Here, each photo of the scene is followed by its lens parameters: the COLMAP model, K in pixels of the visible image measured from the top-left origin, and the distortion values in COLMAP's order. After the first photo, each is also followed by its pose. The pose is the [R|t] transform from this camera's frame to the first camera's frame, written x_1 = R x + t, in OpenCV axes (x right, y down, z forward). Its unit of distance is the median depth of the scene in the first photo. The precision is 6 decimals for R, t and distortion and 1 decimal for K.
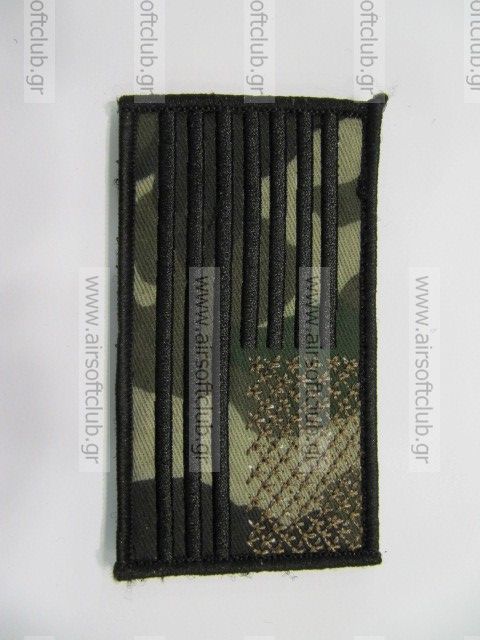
lens RADIAL K [[524.0, 0, 240.0], [0, 524.0, 320.0], [0, 0, 1]] dist [0.000776, 0.000689]
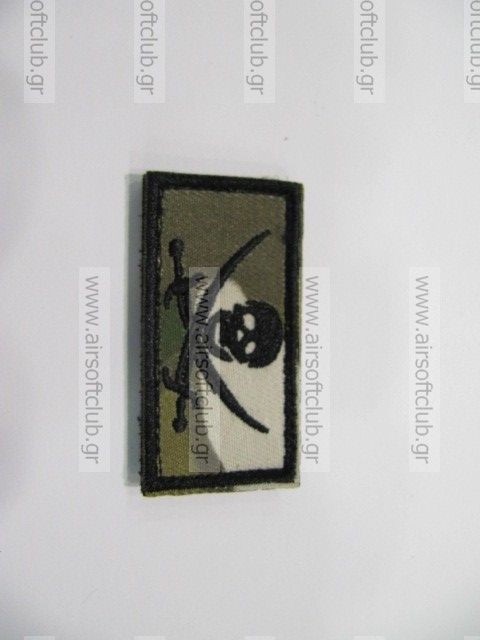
lens RADIAL K [[524.0, 0, 240.0], [0, 524.0, 320.0], [0, 0, 1]] dist [0.000776, 0.000689]
pose [[0.999998, -0.000544, 0.002042, -0.421887], [0.000545, 1.000000, -0.000528, 0.000091], [-0.002042, 0.000529, 0.999998, 0.001297]]
